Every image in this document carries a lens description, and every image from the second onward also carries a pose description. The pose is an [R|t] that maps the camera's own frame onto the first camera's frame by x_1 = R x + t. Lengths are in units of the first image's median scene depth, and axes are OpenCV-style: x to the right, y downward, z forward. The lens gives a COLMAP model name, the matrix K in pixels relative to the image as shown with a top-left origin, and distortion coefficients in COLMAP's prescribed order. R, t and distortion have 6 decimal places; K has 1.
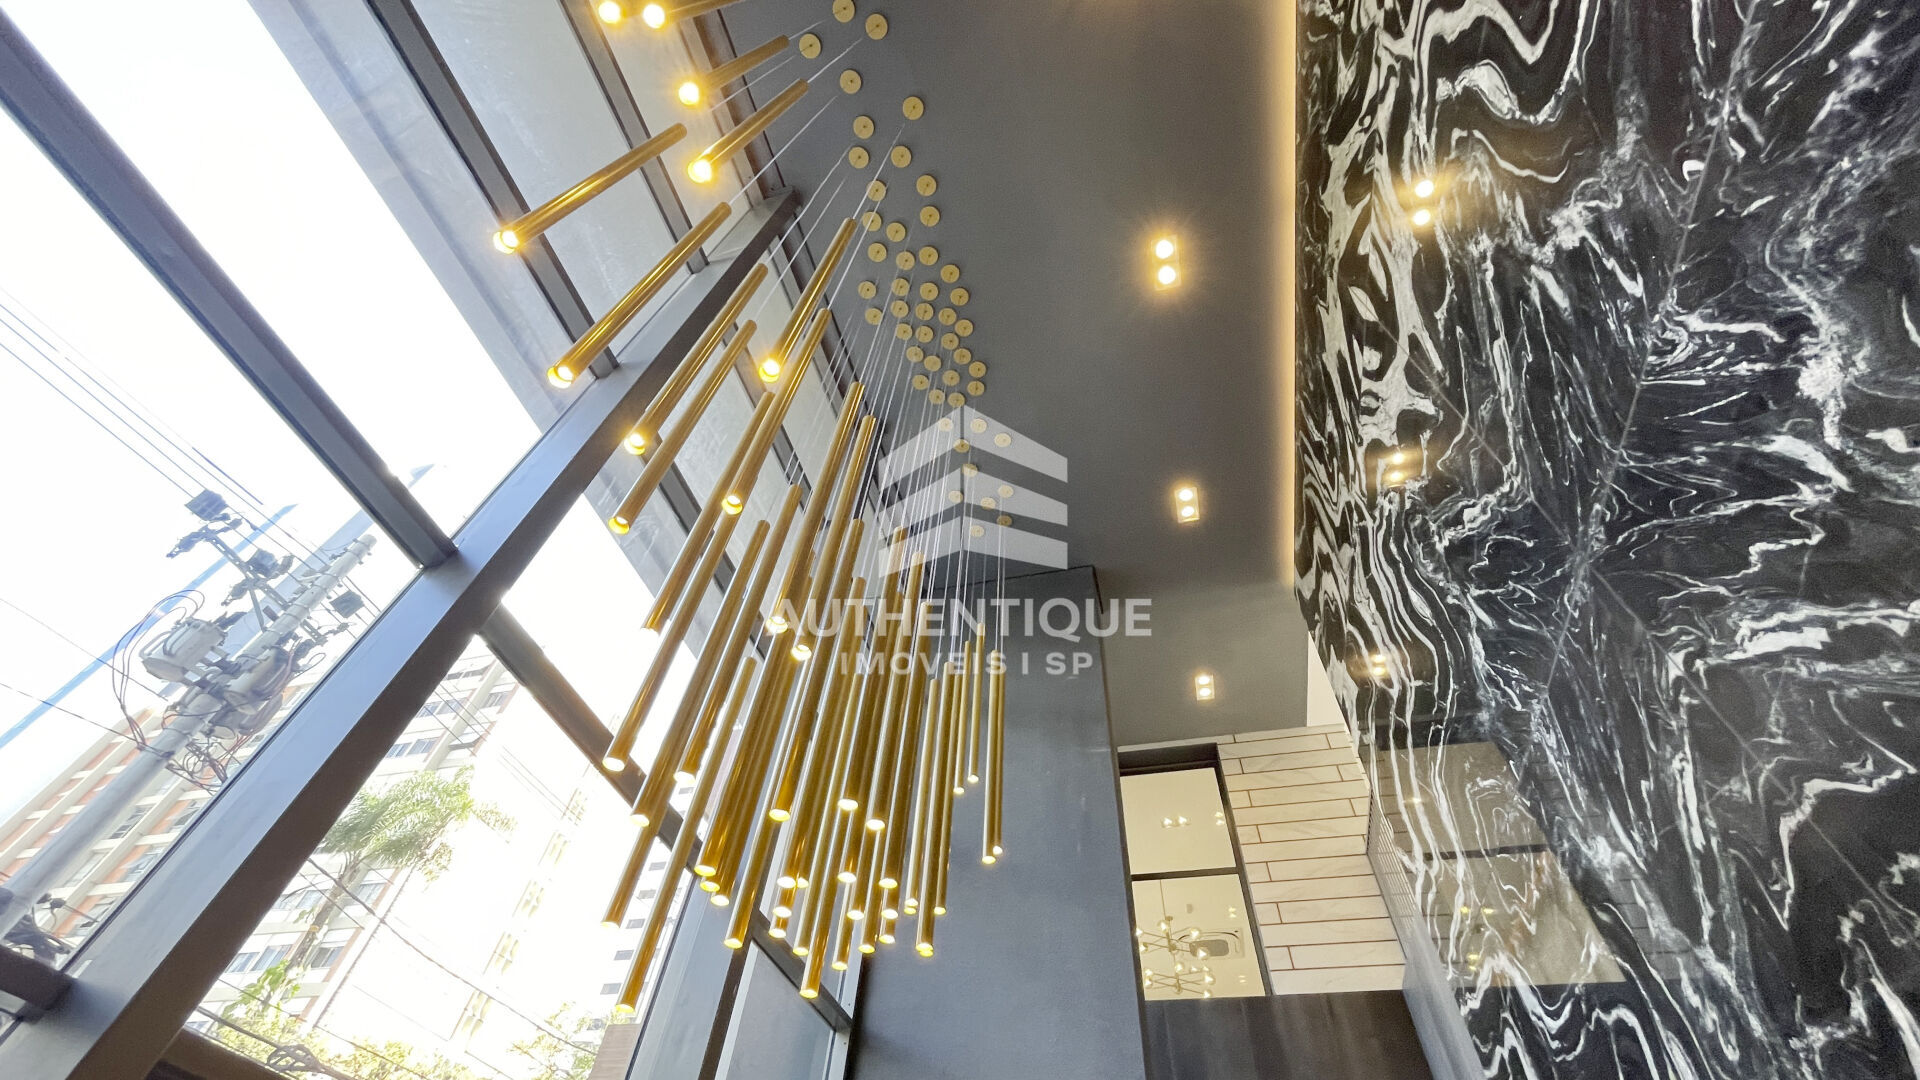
lens RADIAL K [[782.9, 0, 957.1], [0, 782.9, 543.6], [0, 0, 1]] dist [0.000644, -0.000902]
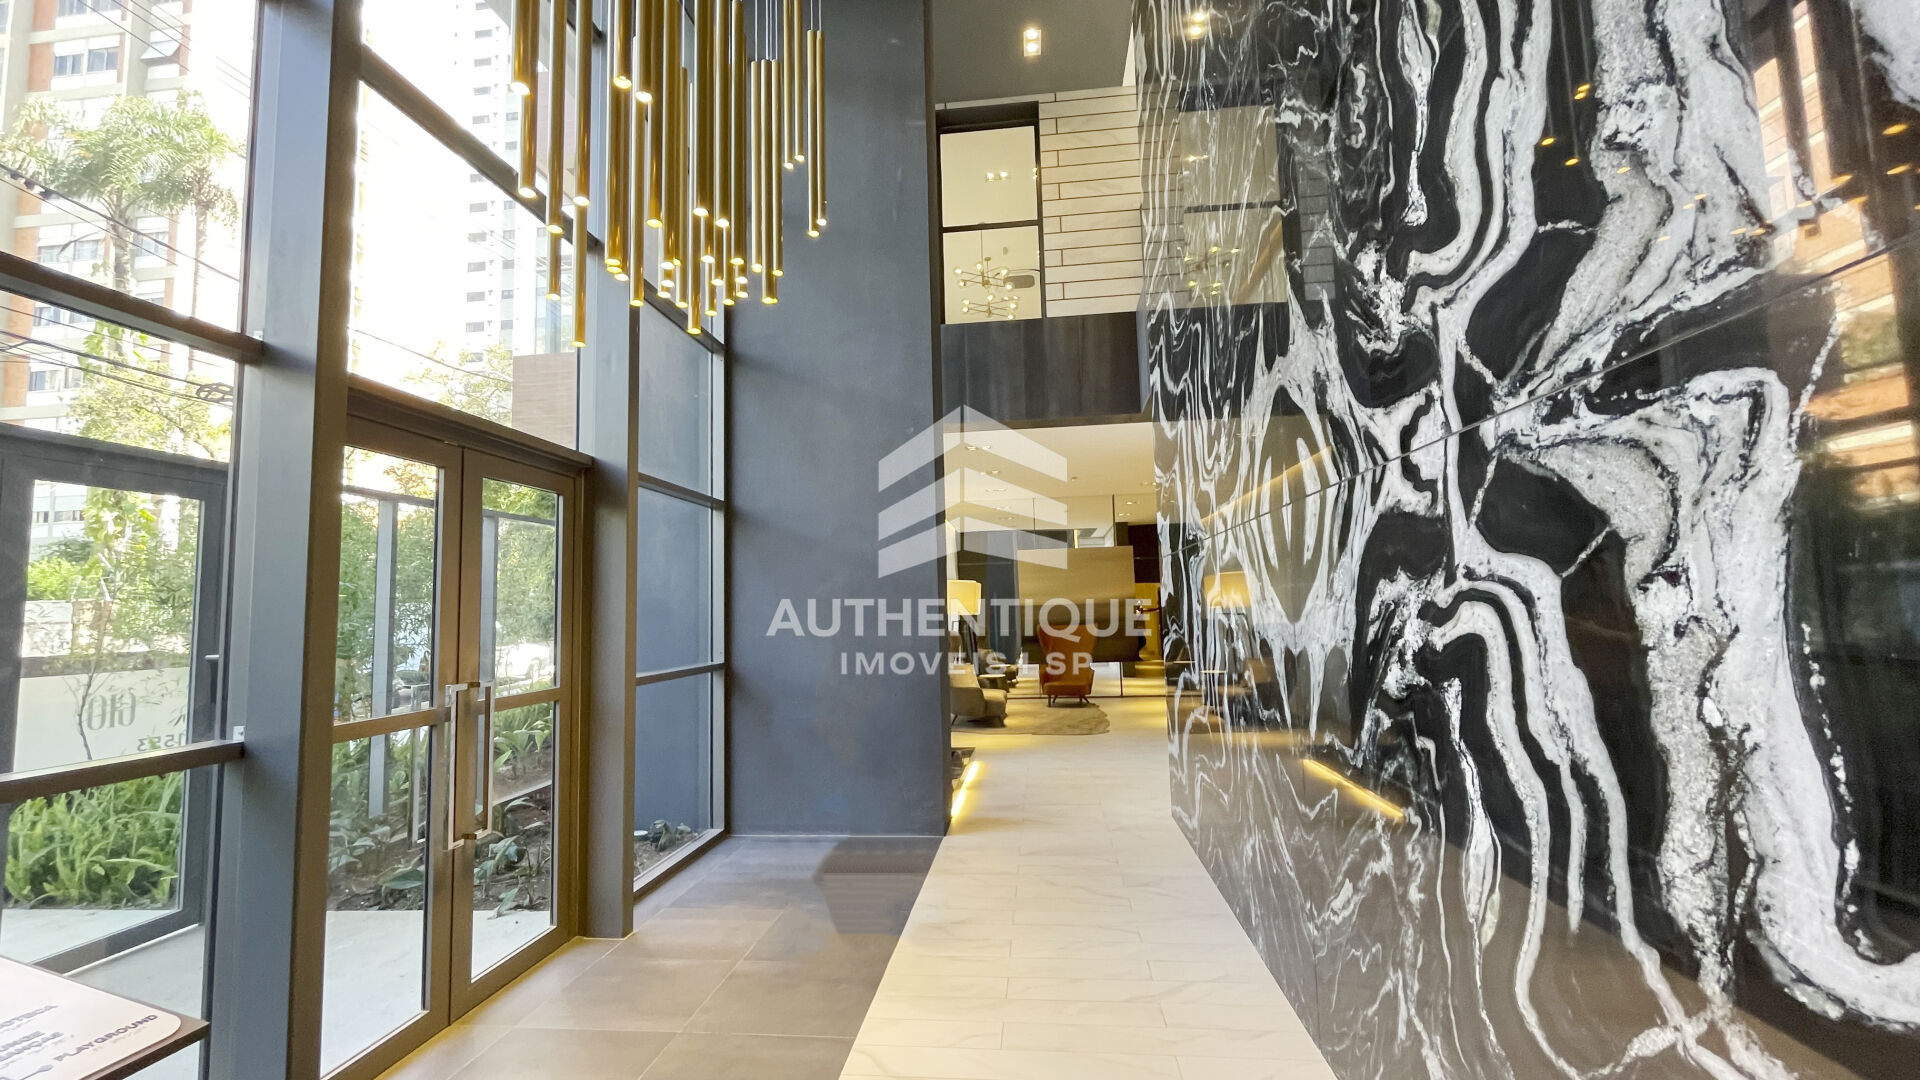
lens RADIAL K [[782.9, 0, 957.1], [0, 782.9, 543.6], [0, 0, 1]] dist [0.000644, -0.000902]
pose [[0.984480, -0.076140, 0.158117, 0.024488], [-0.060686, 0.697695, 0.713820, -0.146138], [-0.164667, -0.712337, 0.682246, -0.239299]]
